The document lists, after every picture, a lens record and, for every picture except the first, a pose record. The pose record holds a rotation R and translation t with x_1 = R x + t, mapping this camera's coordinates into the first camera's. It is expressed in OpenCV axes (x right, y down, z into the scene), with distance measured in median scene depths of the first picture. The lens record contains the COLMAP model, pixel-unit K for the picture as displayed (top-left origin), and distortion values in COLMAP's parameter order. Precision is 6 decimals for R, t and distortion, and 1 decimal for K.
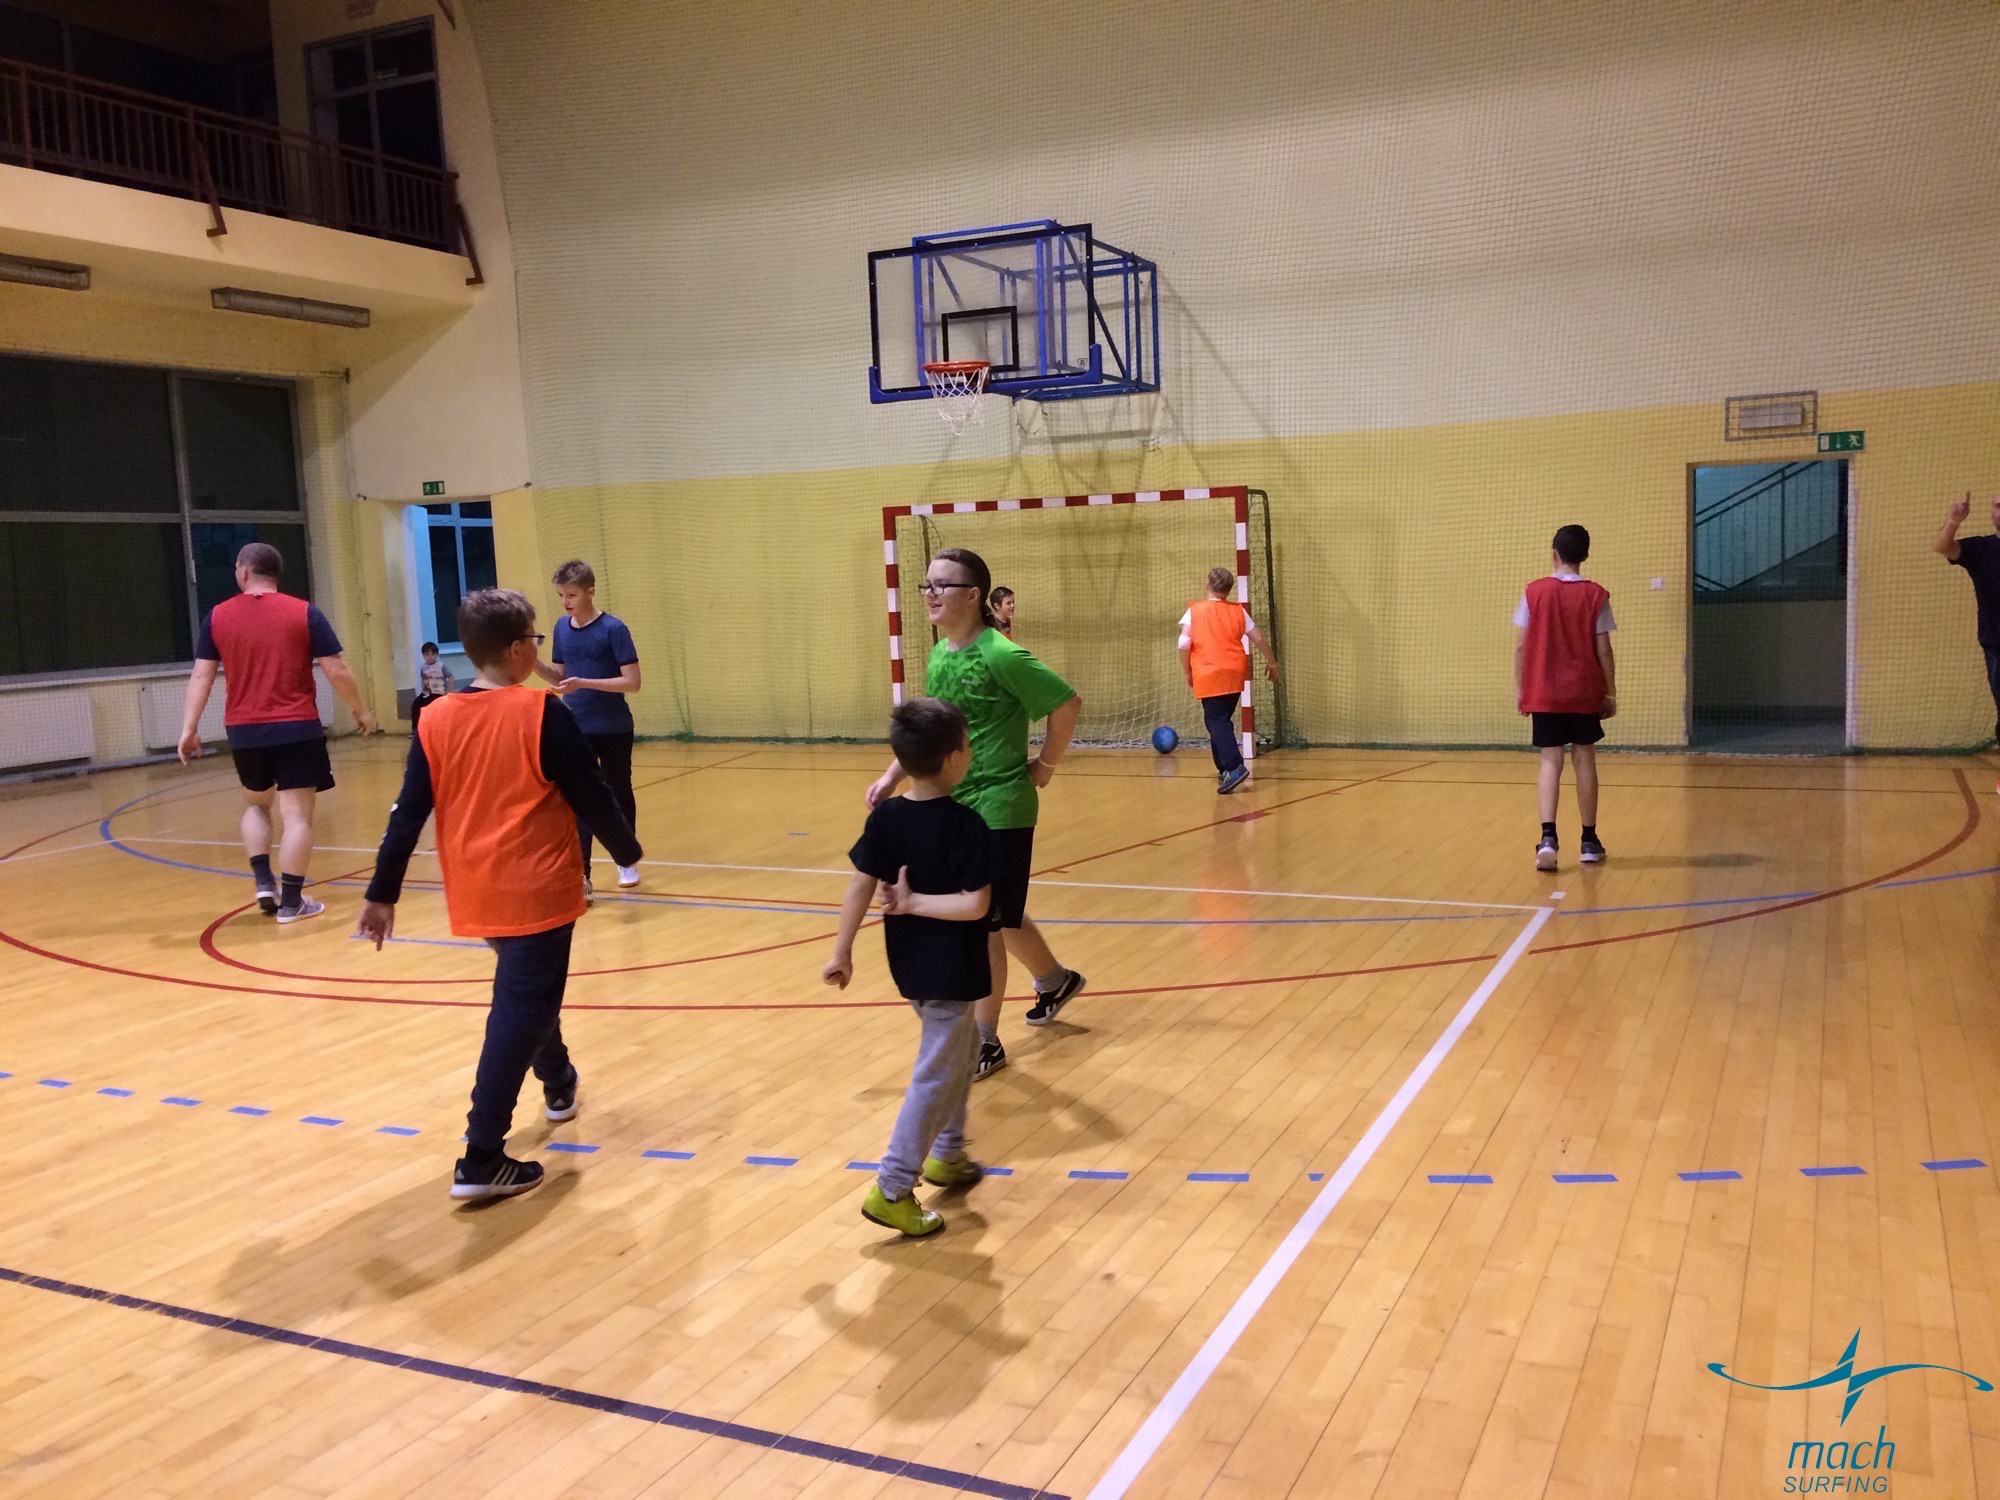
lens RADIAL K [[1696.1, 0, 1001.3], [0, 1696.1, 744.7], [0, 0, 1]] dist [0.120894, -0.172836]
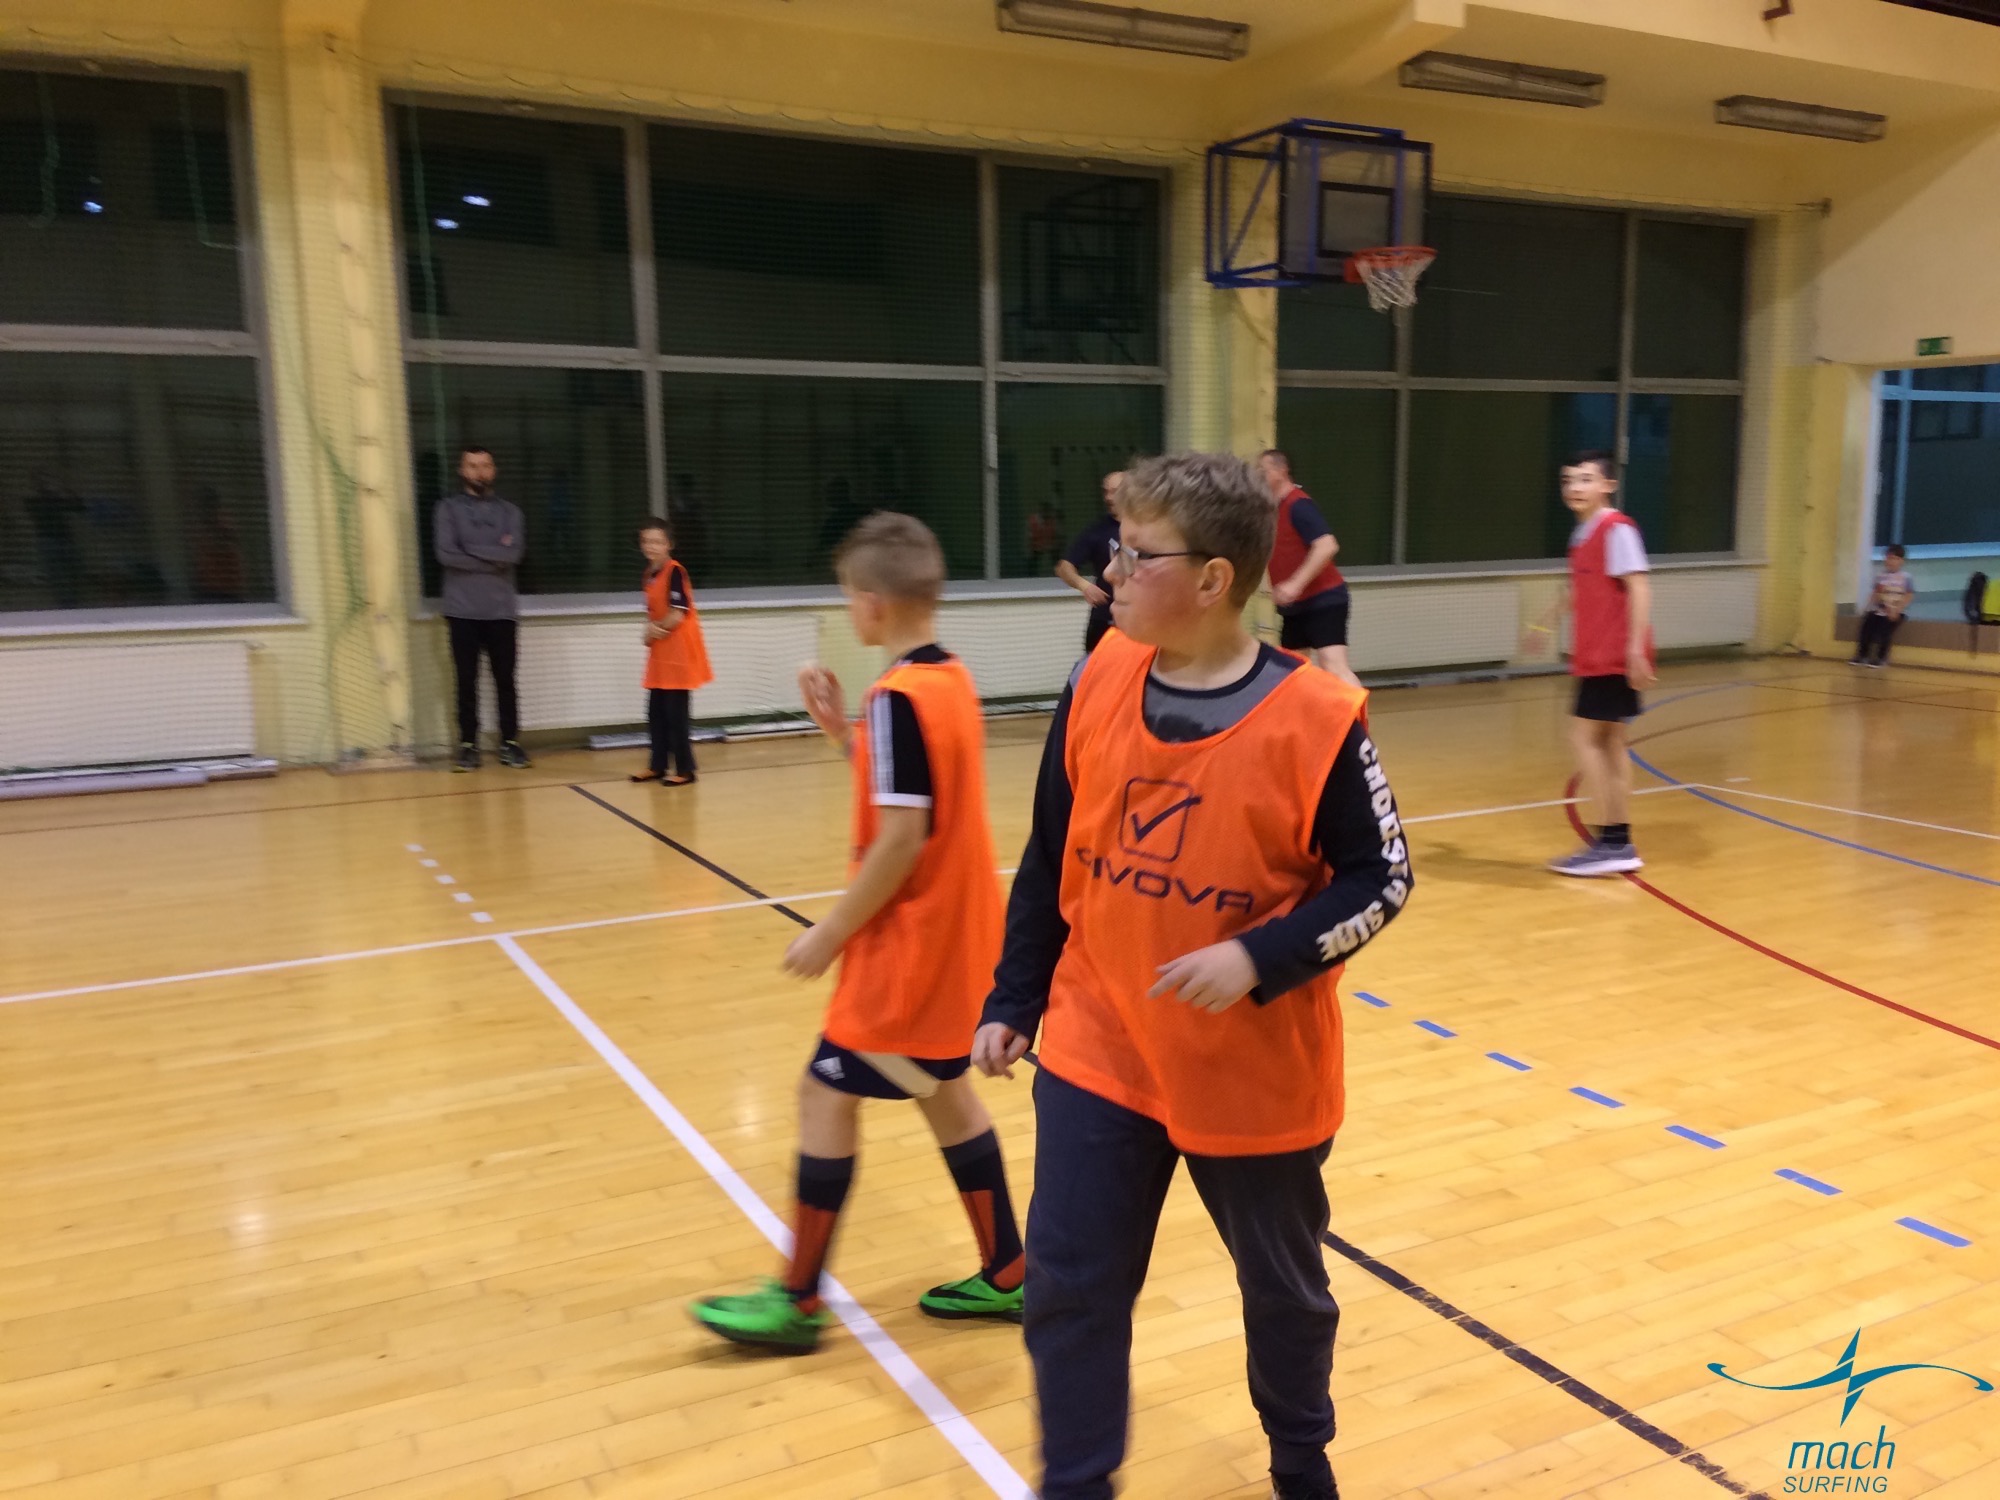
lens RADIAL K [[1696.1, 0, 970.5], [0, 1696.1, 737.5], [0, 0, 1]] dist [0.120894, -0.172836]
pose [[0.809935, 0.111398, -0.575843, -0.275831], [-0.083190, 0.993691, 0.075223, 0.003780], [0.580590, -0.013021, 0.814092, 0.146947]]
